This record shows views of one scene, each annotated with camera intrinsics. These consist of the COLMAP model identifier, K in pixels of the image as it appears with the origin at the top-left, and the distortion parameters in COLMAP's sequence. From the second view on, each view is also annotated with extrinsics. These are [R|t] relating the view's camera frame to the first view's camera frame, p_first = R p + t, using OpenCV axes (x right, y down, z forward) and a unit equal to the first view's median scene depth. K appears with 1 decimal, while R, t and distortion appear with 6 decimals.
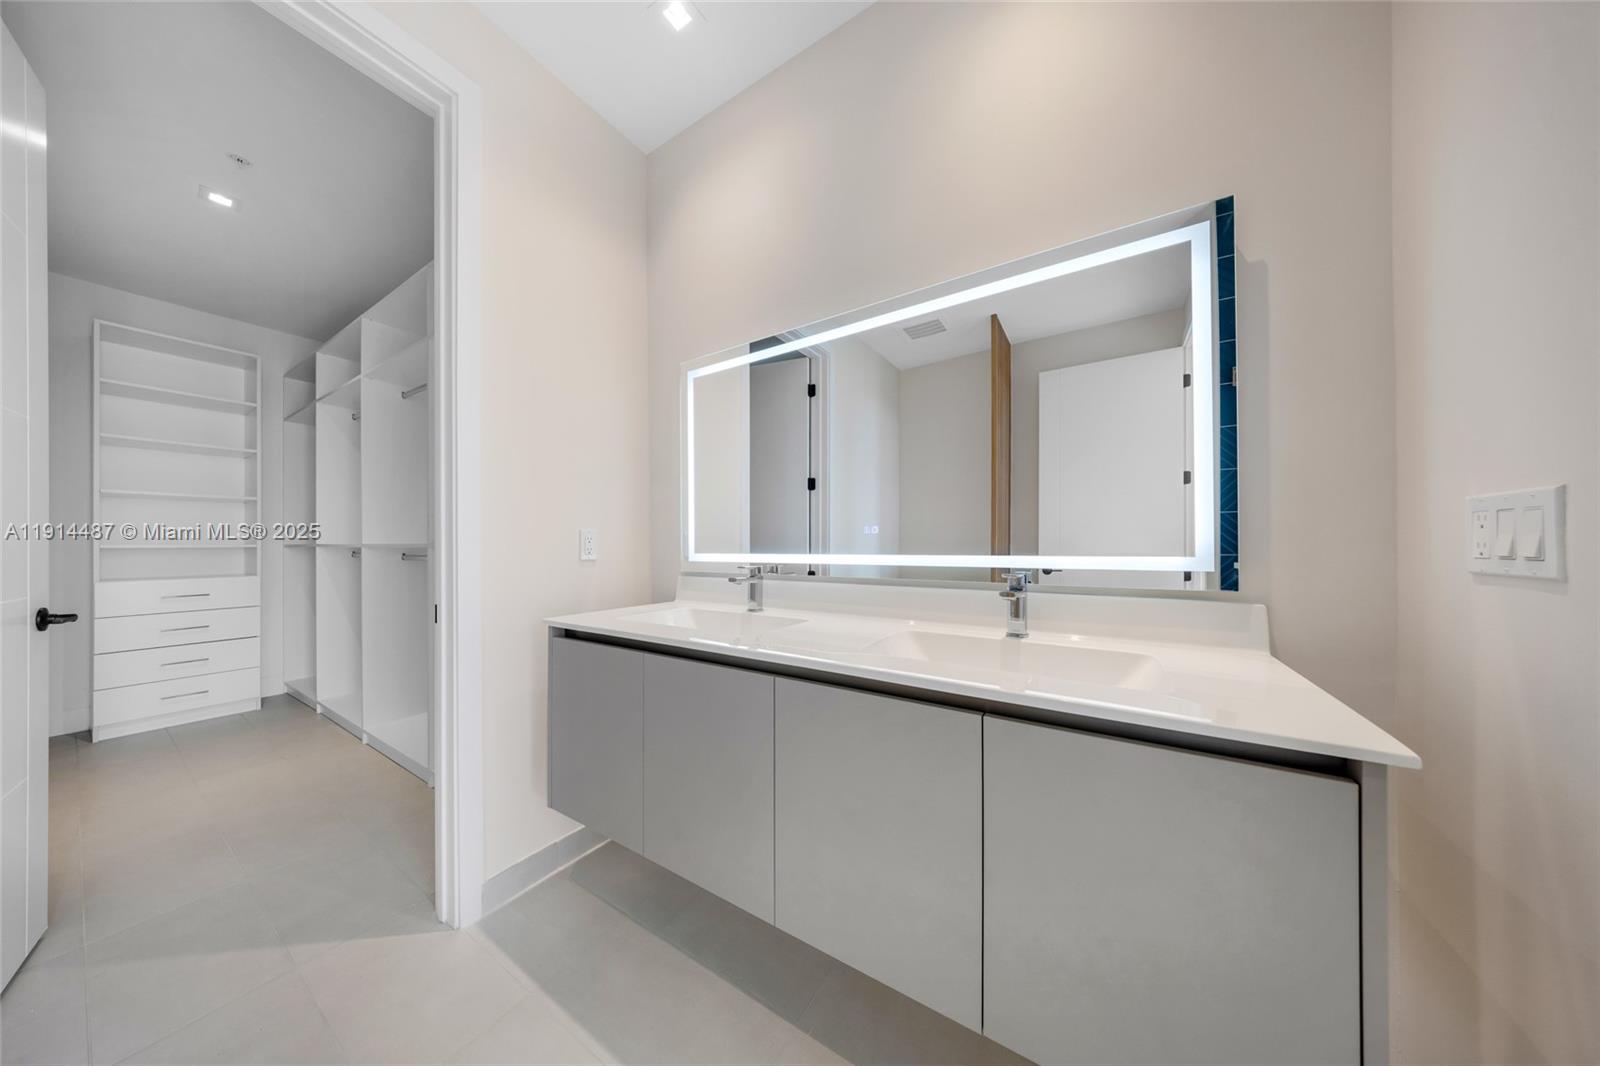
lens RADIAL K [[464.3, 0, 789.9], [0, 464.3, 530.5], [0, 0, 1]] dist [0.008965, 0.000101]
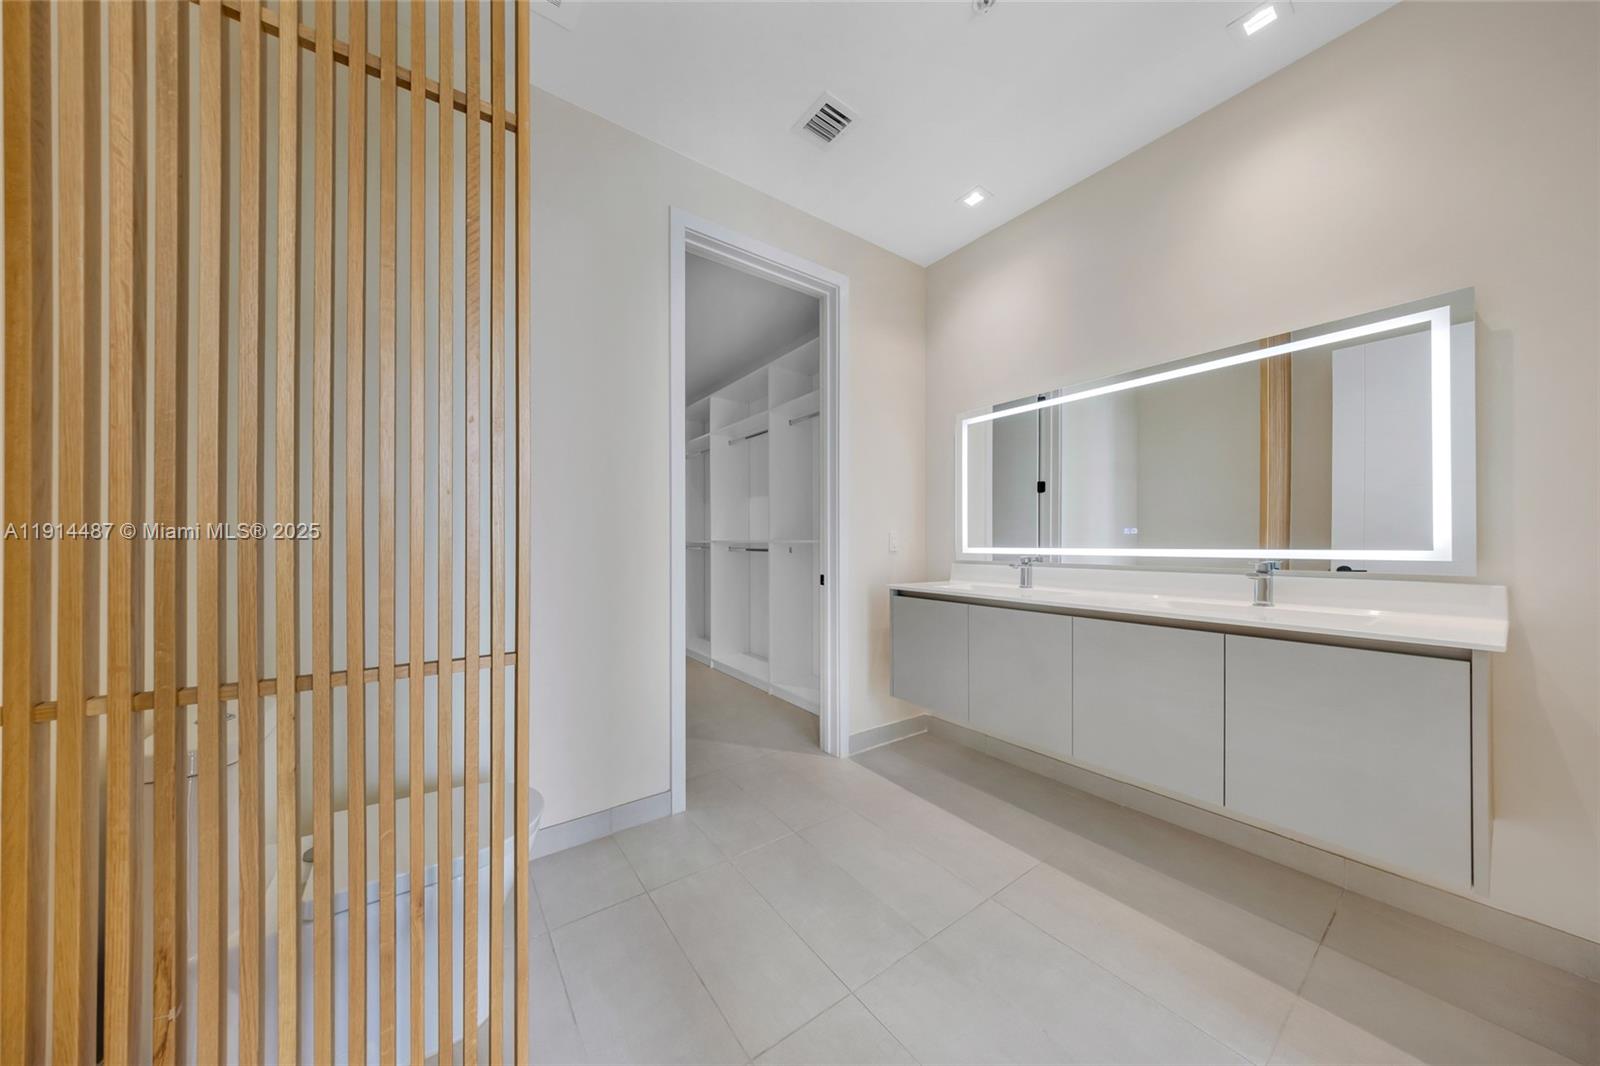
lens RADIAL K [[462.1, 0, 759.5], [0, 462.1, 538.9], [0, 0, 1]] dist [-0.001148, -0.000075]
pose [[0.910385, -0.005357, -0.413727, -0.132018], [0.017190, 0.999543, 0.024884, -0.015299], [0.413405, -0.029766, 0.910061, -0.364558]]
